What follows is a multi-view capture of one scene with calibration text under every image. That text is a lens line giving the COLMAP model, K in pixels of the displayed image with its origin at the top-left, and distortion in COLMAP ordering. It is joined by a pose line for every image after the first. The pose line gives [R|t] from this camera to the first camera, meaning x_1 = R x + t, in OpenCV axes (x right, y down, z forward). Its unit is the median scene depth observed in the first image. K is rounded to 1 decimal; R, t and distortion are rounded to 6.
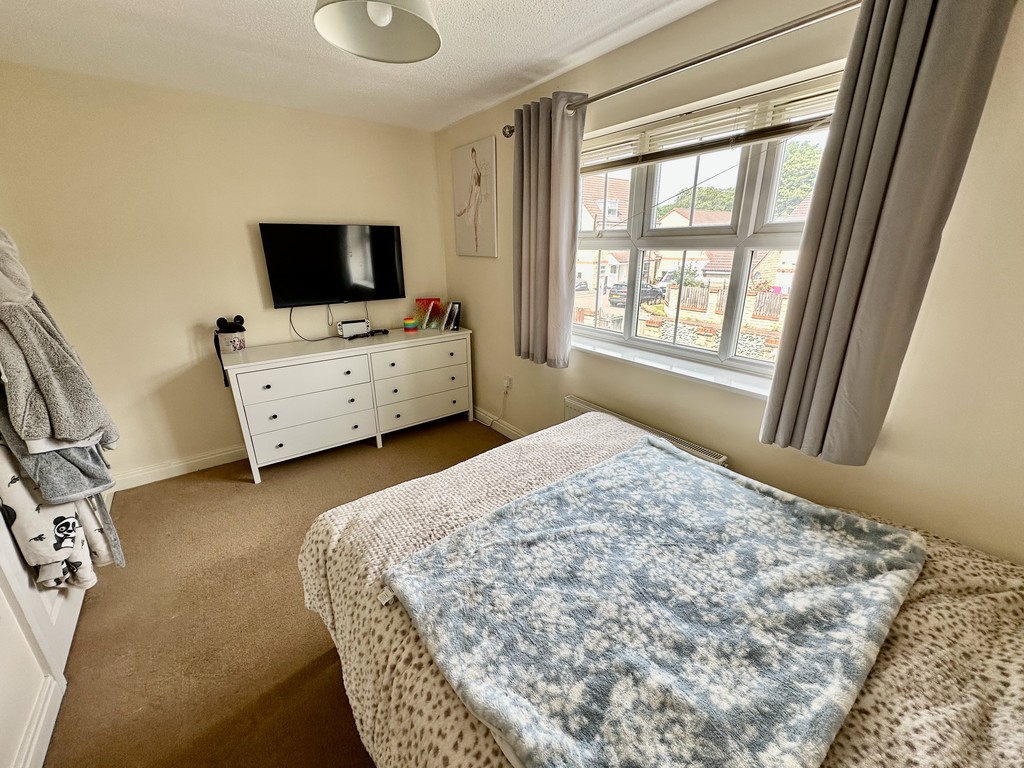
lens RADIAL K [[408.4, 0, 510.4], [0, 408.4, 382.4], [0, 0, 1]] dist [-0.002085, 0.000200]
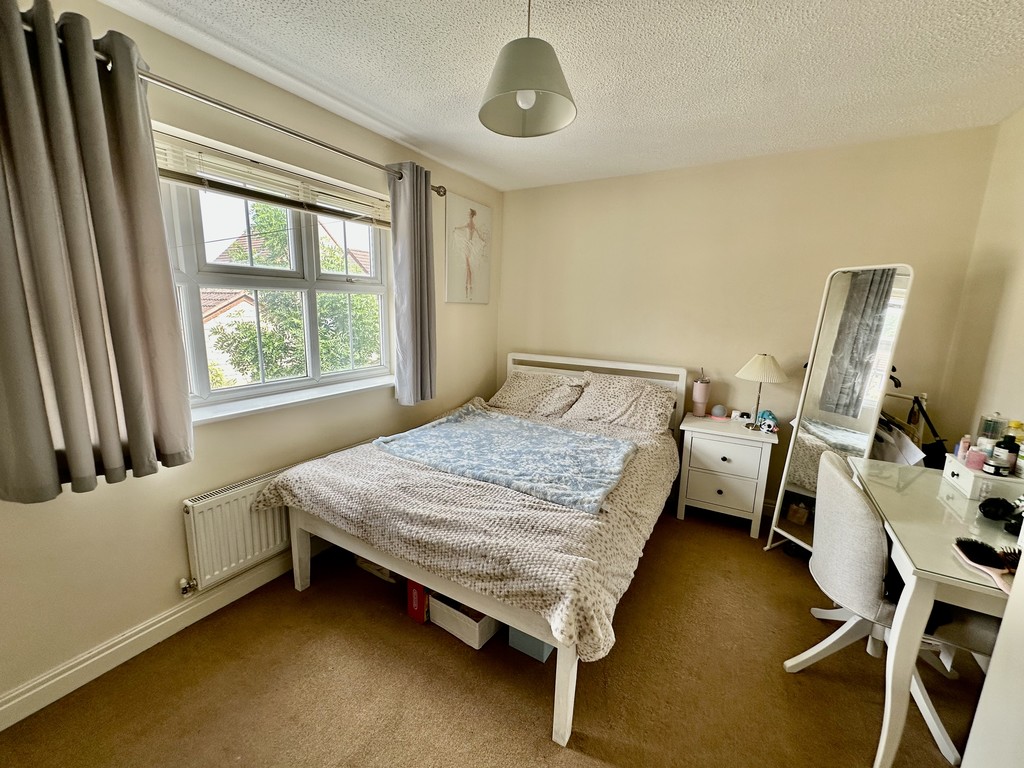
lens RADIAL K [[408.4, 0, 510.4], [0, 408.4, 382.4], [0, 0, 1]] dist [-0.002085, 0.000200]
pose [[-0.399903, -0.174509, 0.899791, -0.994379], [0.264059, 0.918148, 0.295427, -0.317114], [-0.877696, 0.355741, -0.321090, 1.105916]]
